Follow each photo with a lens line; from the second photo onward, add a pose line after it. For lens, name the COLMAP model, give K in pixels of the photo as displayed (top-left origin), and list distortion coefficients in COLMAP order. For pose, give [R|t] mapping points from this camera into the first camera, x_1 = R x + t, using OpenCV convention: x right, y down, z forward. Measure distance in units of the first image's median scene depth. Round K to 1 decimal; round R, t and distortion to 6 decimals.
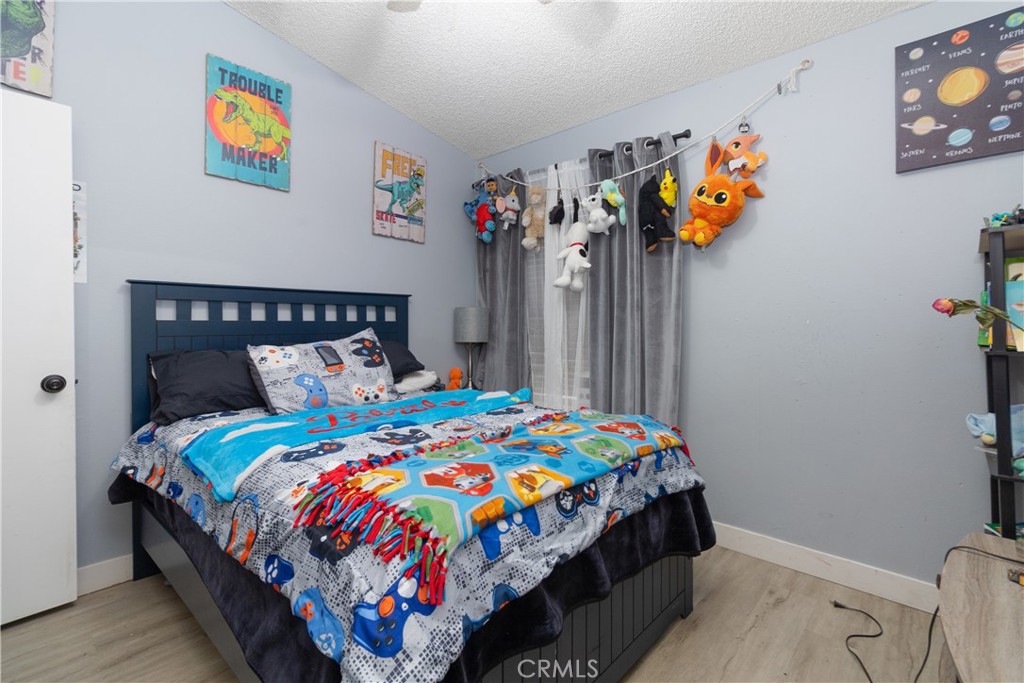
lens RADIAL K [[470.9, 0, 516.6], [0, 470.9, 325.4], [0, 0, 1]] dist [0.000426, 0.000406]
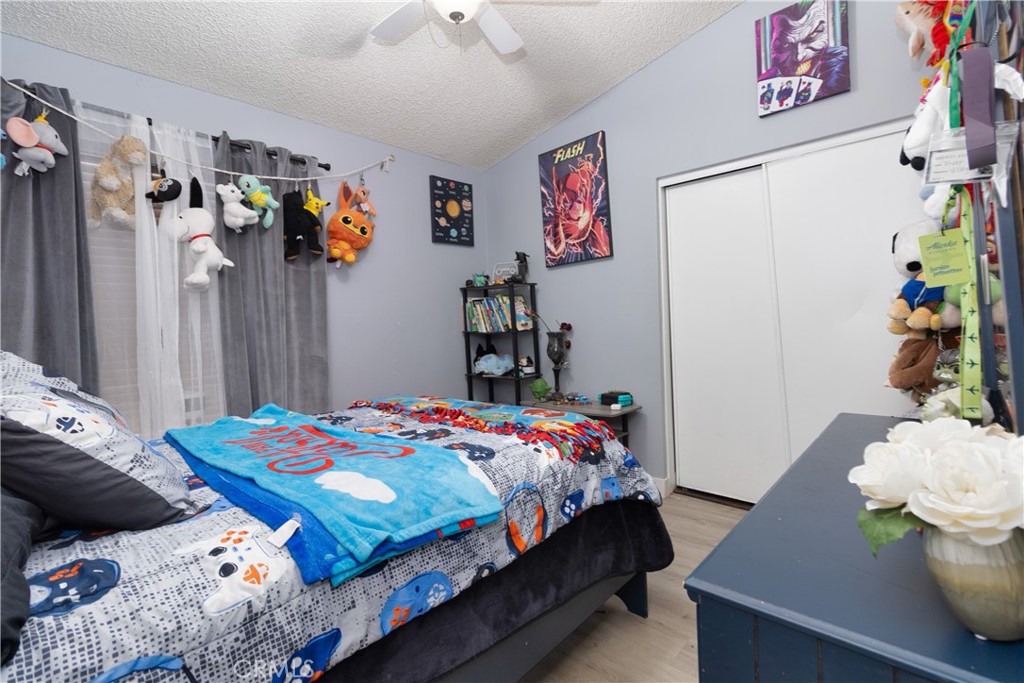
lens RADIAL K [[470.9, 0, 516.6], [0, 470.9, 325.4], [0, 0, 1]] dist [0.000426, 0.000406]
pose [[0.000990, -0.013348, 0.999910, -0.871543], [0.030469, 0.999447, 0.013311, -0.006682], [-0.999535, 0.030453, 0.001397, 0.553521]]
